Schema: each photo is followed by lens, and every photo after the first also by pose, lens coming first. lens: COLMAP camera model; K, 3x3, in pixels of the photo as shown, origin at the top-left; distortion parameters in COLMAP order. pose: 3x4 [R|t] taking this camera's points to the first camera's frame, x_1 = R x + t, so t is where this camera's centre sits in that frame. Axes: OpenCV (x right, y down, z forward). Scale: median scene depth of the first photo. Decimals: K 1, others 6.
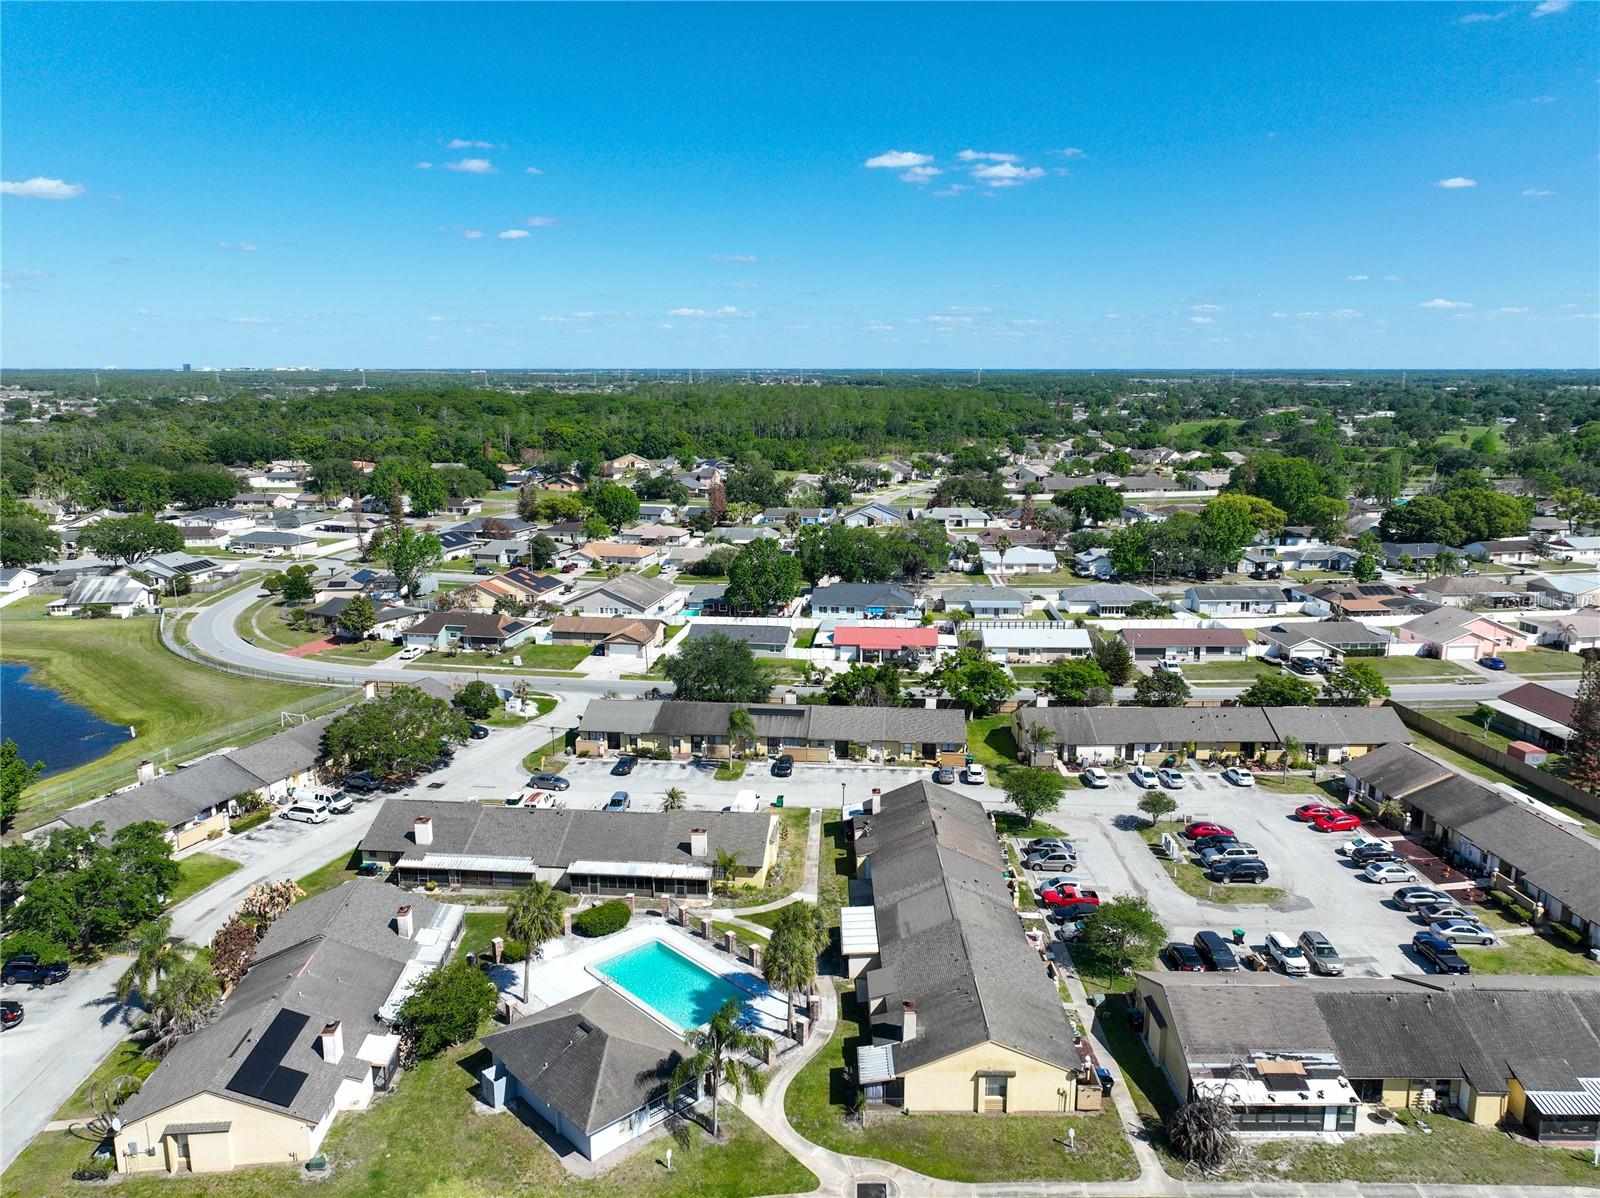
lens RADIAL K [[1135.5, 0, 806.3], [0, 1135.5, 595.6], [0, 0, 1]] dist [0.004414, 0.003655]
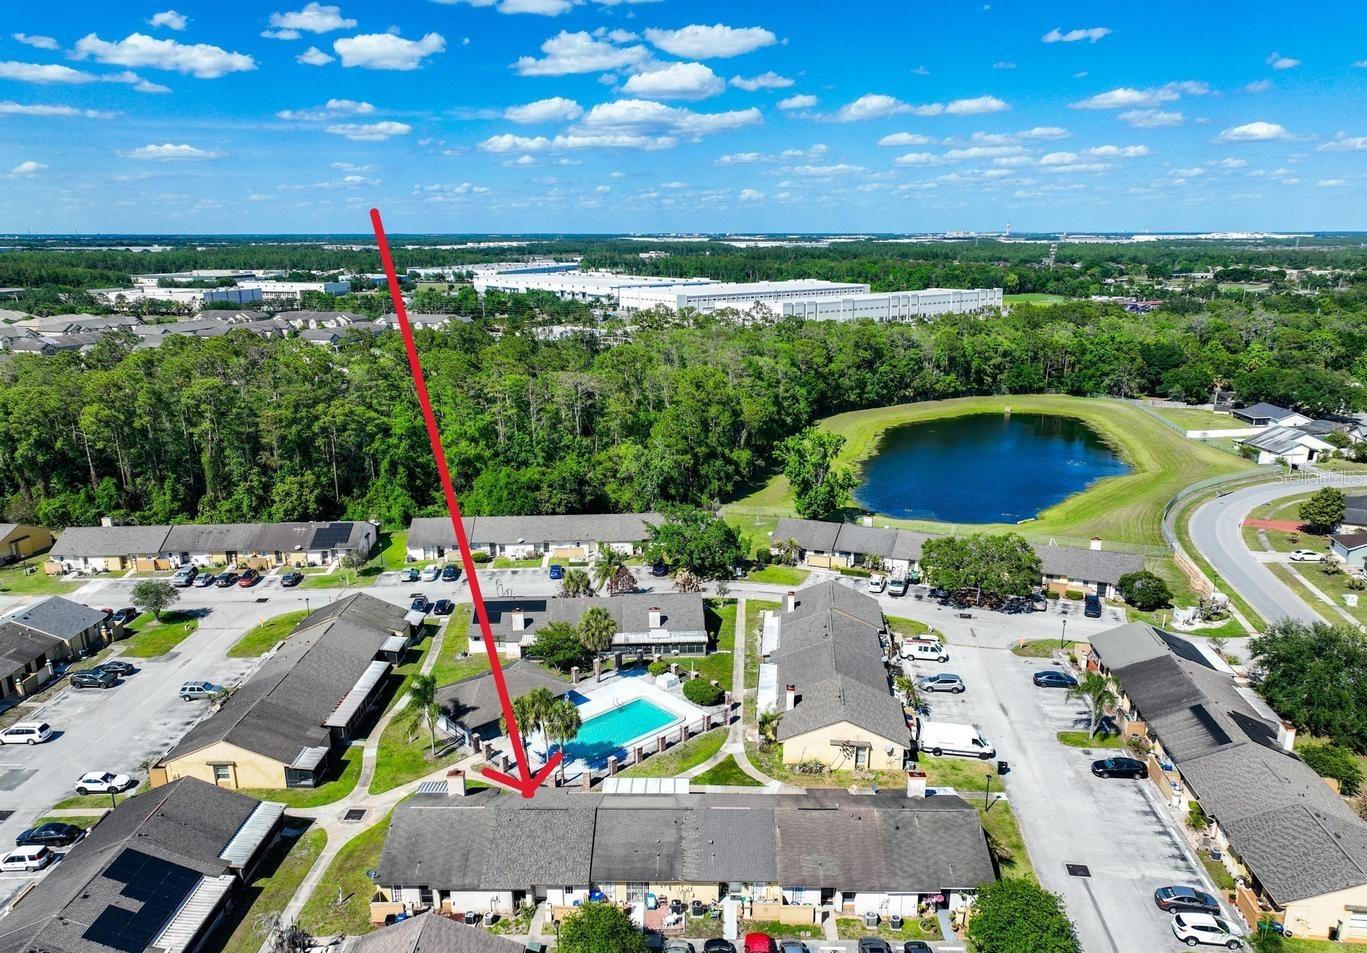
lens RADIAL K [[970.7, 0, 698.2], [0, 970.7, 477.4], [0, 0, 1]] dist [-0.000400, 0.000700]
pose [[-0.000613, 0.244522, -0.969643, 0.591987], [-0.195969, 0.950813, 0.239898, -0.150049], [0.980610, 0.190167, 0.047336, 0.640001]]
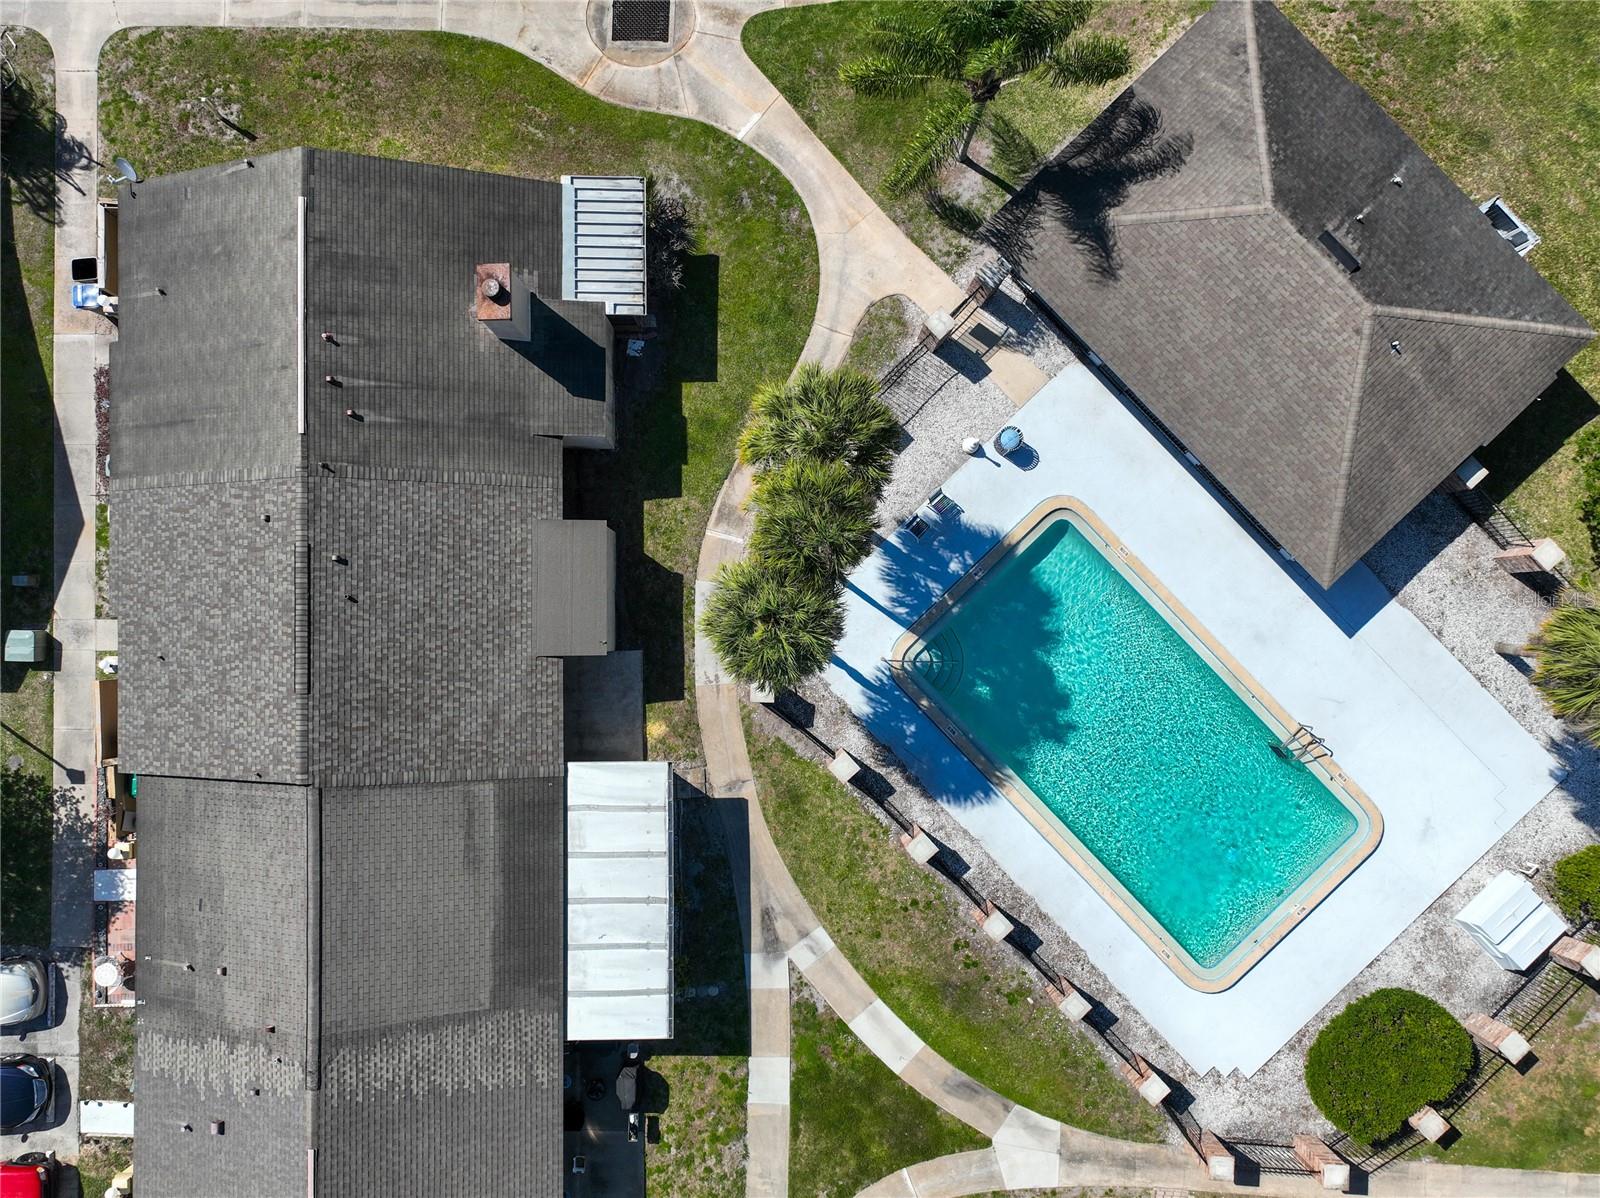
lens RADIAL K [[1124.5, 0, 800.0], [0, 1124.5, 599.0], [0, 0, 1]] dist [0.001540, -0.000870]
pose [[-0.999980, 0.006190, 0.001460, -0.006476], [0.000329, -0.178885, 0.983870, -0.013137], [0.006351, 0.983850, 0.178880, 0.574355]]
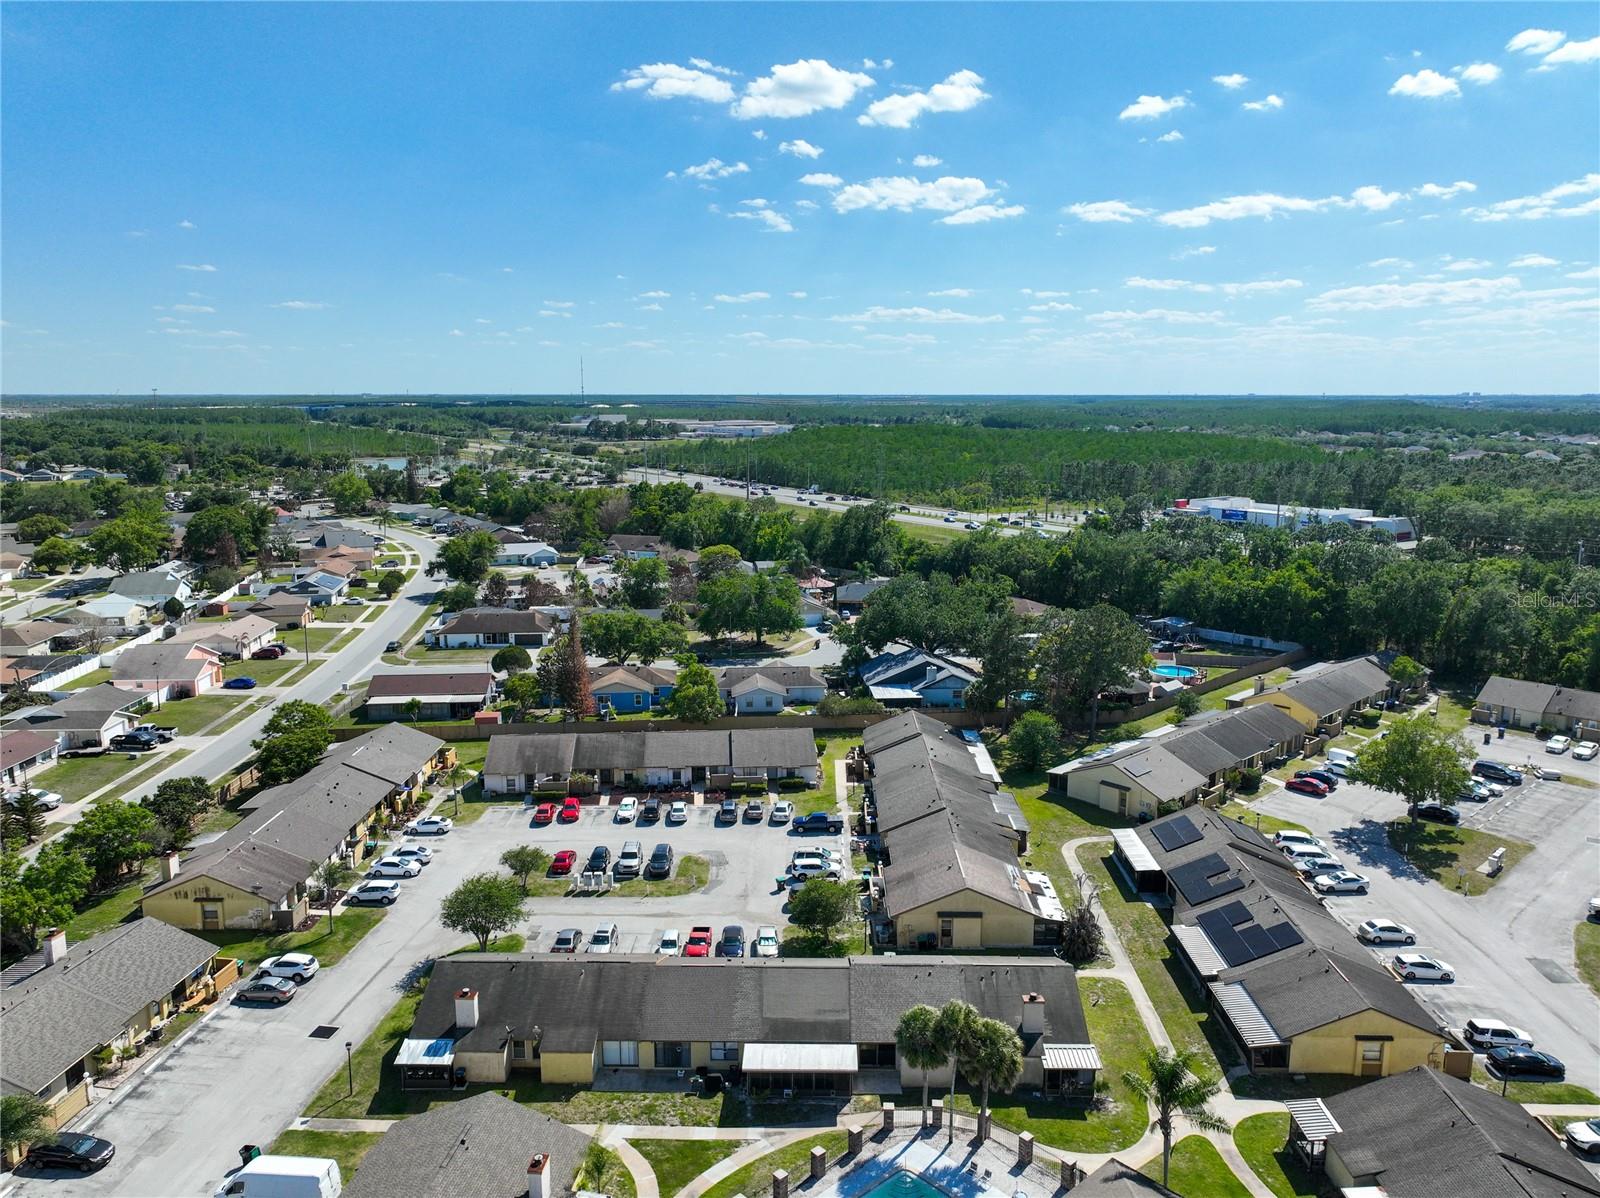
lens RADIAL K [[1150.9, 0, 803.0], [0, 1150.9, 602.1], [0, 0, 1]] dist [0.001159, 0.004205]
pose [[0.012681, -0.179649, 0.983649, -0.483596], [0.197486, 0.964801, 0.173661, -0.114780], [-0.980224, 0.192055, 0.047712, 0.603228]]
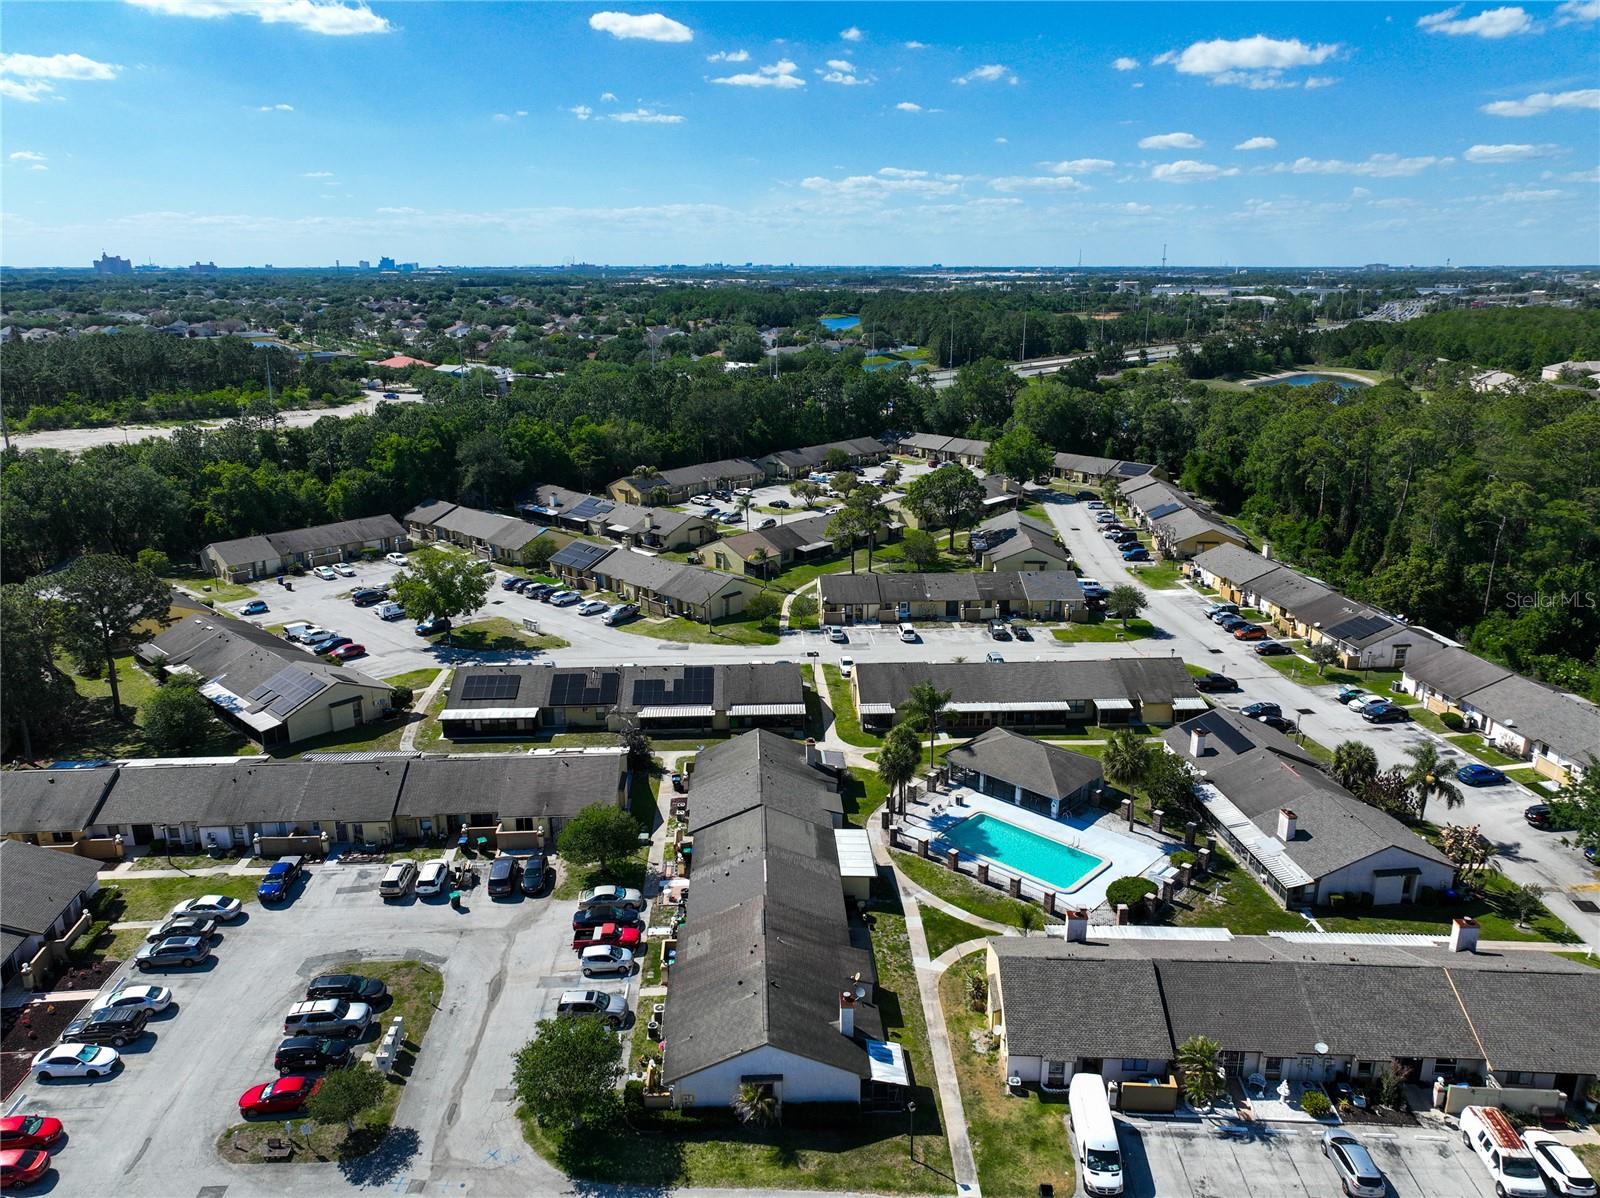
lens RADIAL K [[1135.5, 0, 806.3], [0, 1135.5, 595.6], [0, 0, 1]] dist [0.004414, 0.003655]
pose [[-0.998420, 0.016510, -0.053715, 0.093967], [-0.010458, 0.884574, 0.466283, -0.256765], [0.055214, 0.466108, -0.883003, 1.203593]]
